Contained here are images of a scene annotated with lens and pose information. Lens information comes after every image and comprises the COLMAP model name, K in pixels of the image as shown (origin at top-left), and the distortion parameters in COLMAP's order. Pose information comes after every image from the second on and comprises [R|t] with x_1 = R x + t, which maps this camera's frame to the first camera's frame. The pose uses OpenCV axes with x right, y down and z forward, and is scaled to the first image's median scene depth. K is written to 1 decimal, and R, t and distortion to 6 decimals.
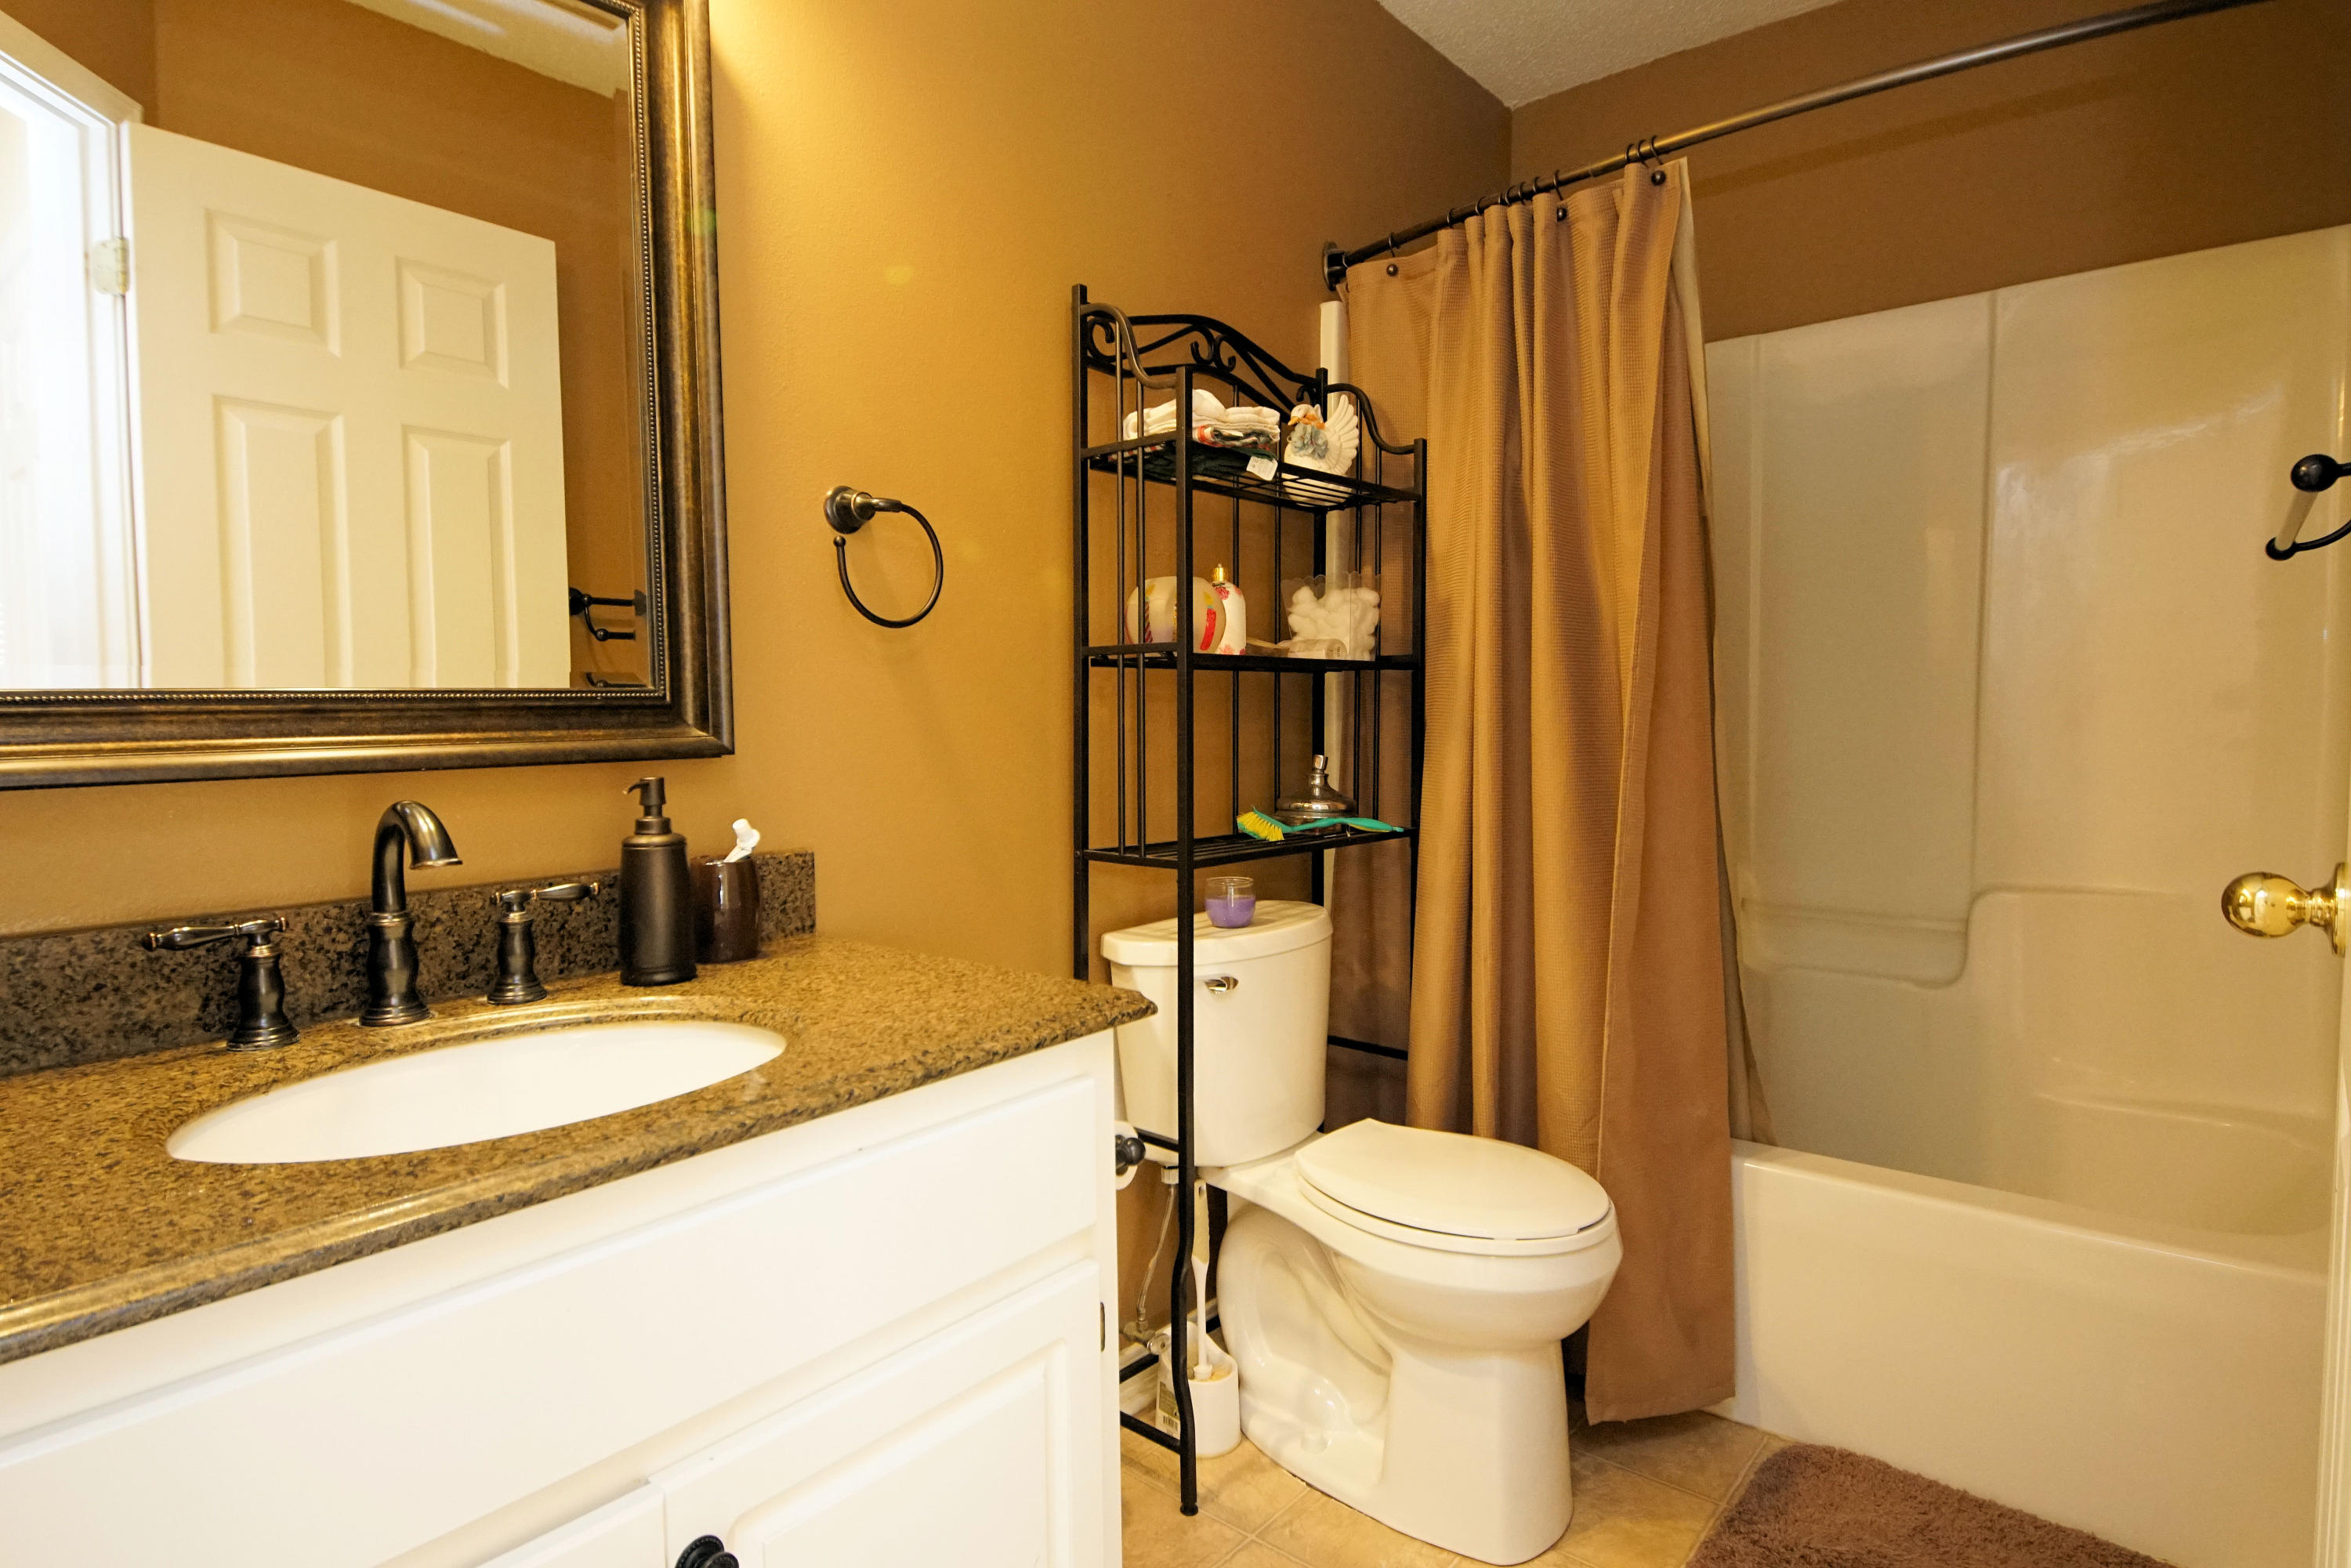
lens RADIAL K [[1256.2, 0, 1176.2], [0, 1256.2, 779.9], [0, 0, 1]] dist [0.029459, -0.028082]
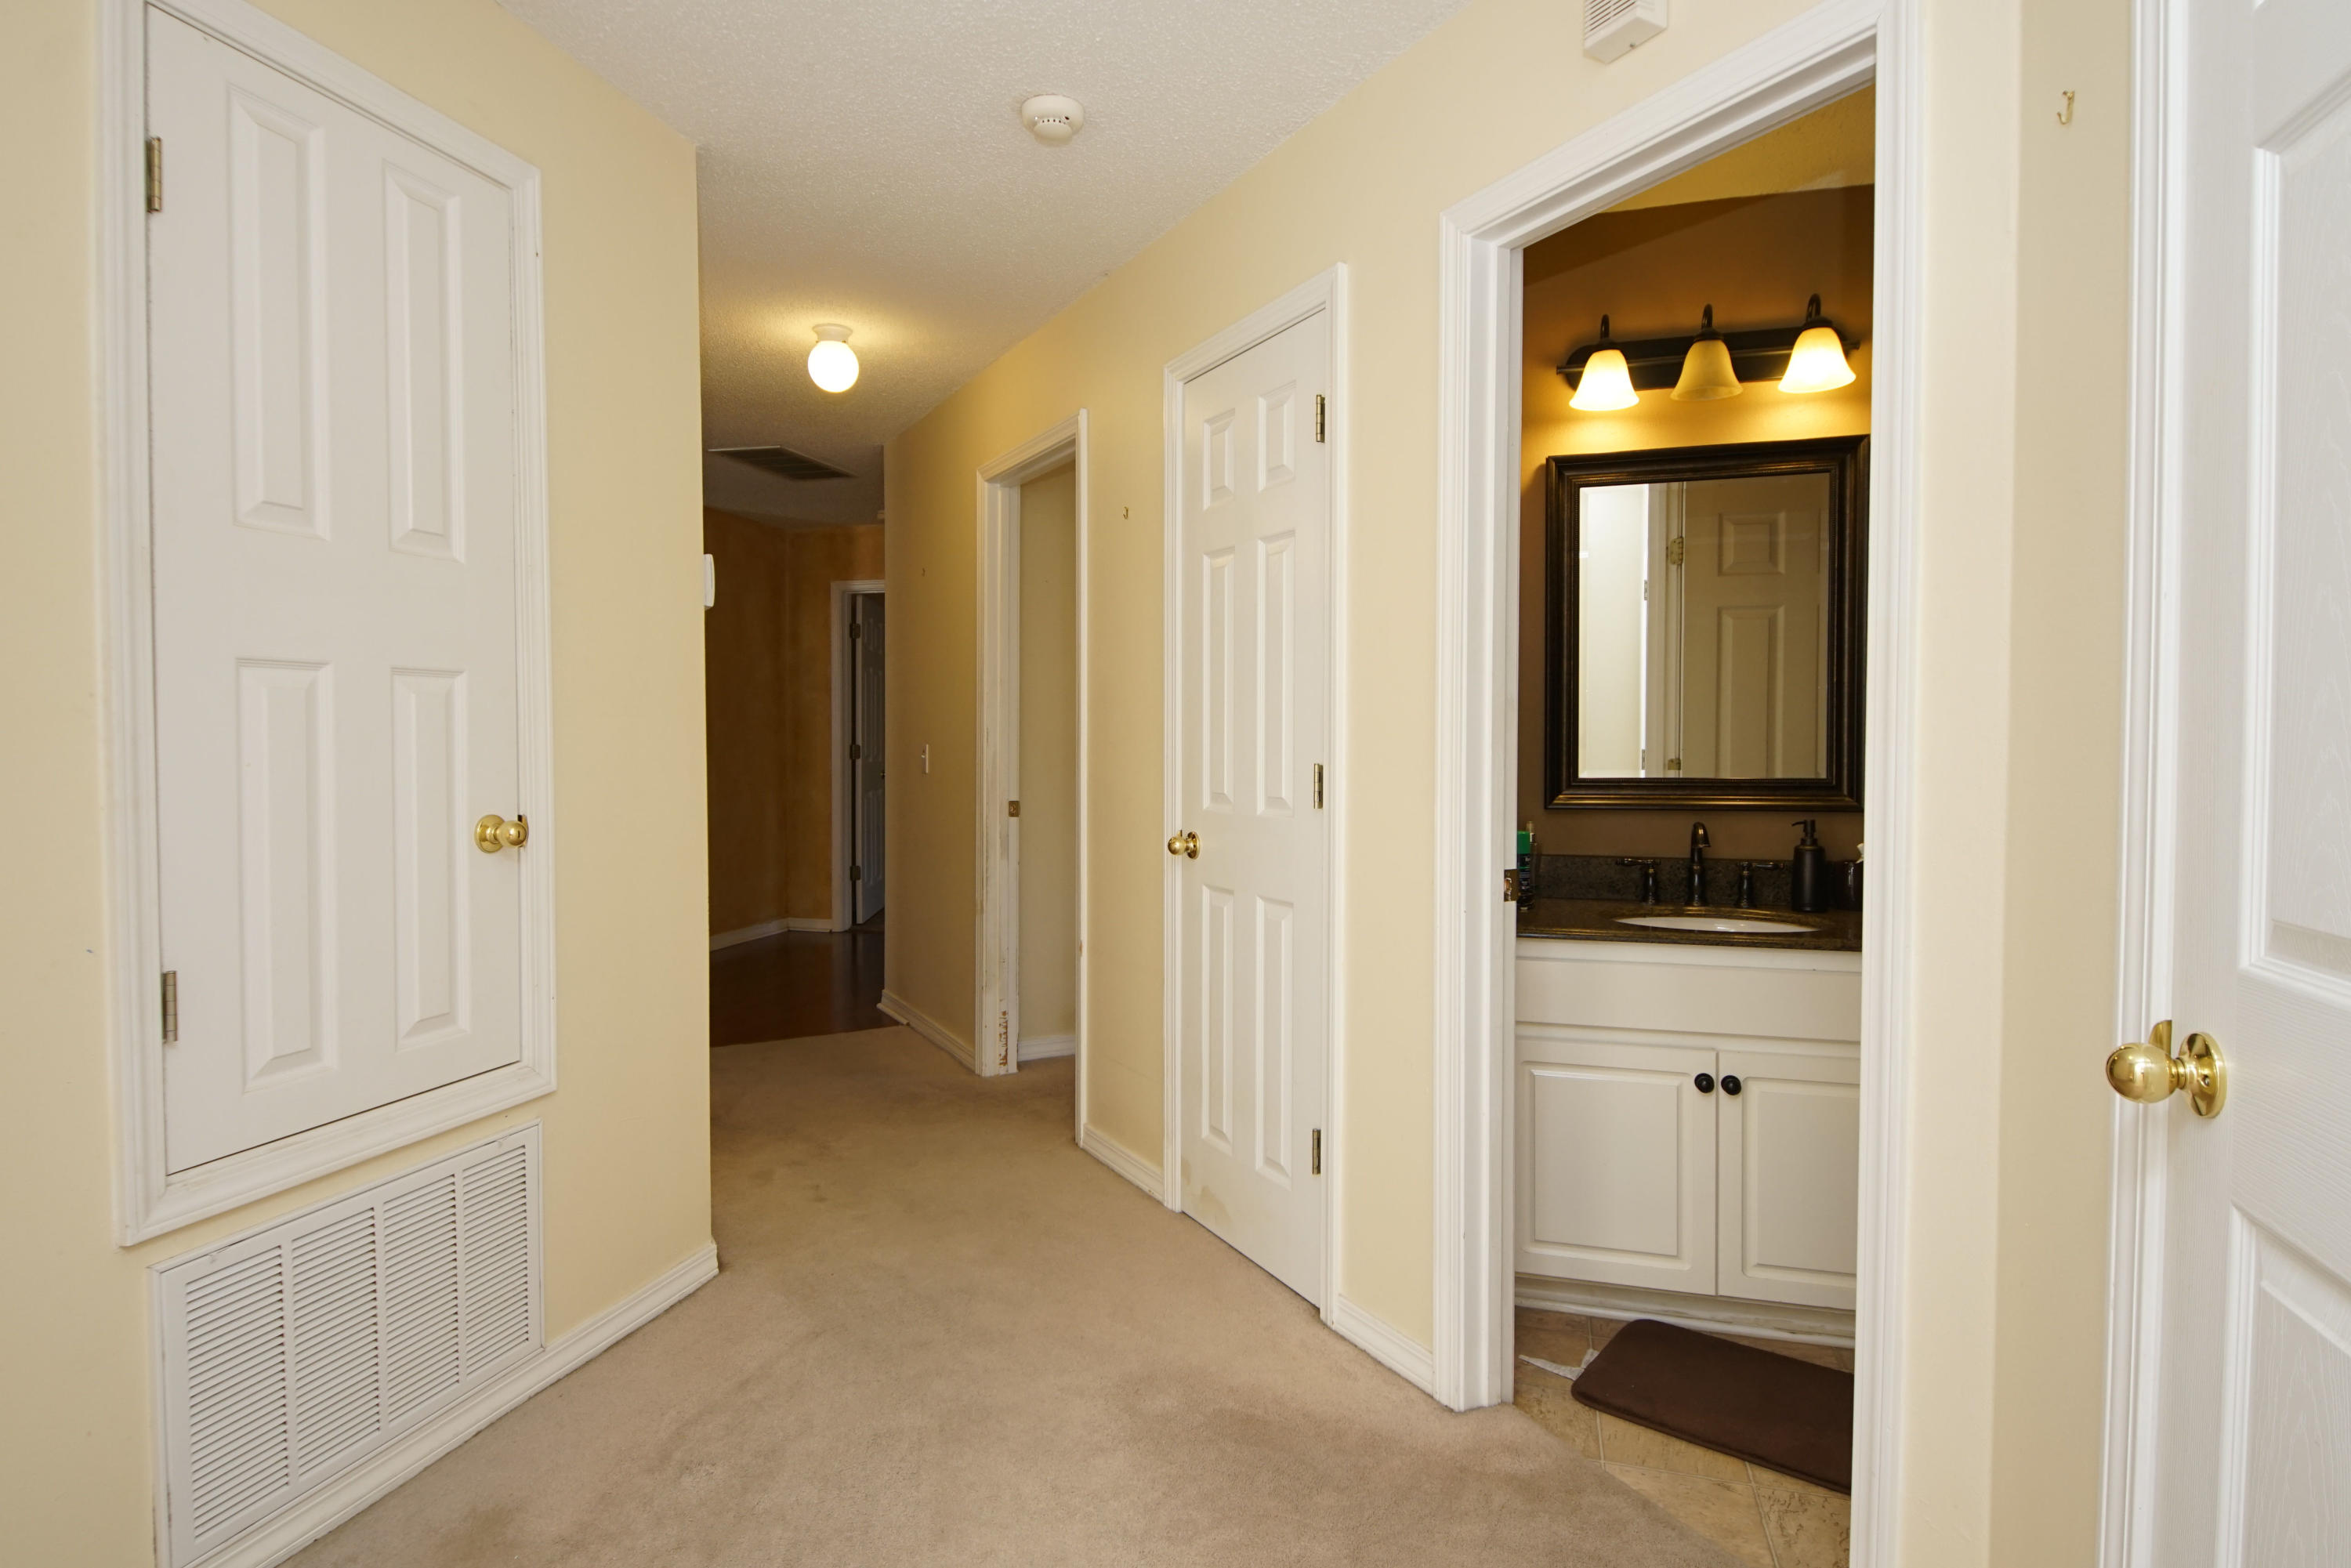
lens RADIAL K [[1256.2, 0, 1175.8], [0, 1256.2, 758.0], [0, 0, 1]] dist [0.029459, -0.028082]
pose [[0.416199, 0.018851, -0.909078, 1.146921], [-0.054348, 0.998513, -0.004176, -0.040377], [0.907648, 0.051145, 0.416605, -0.952505]]
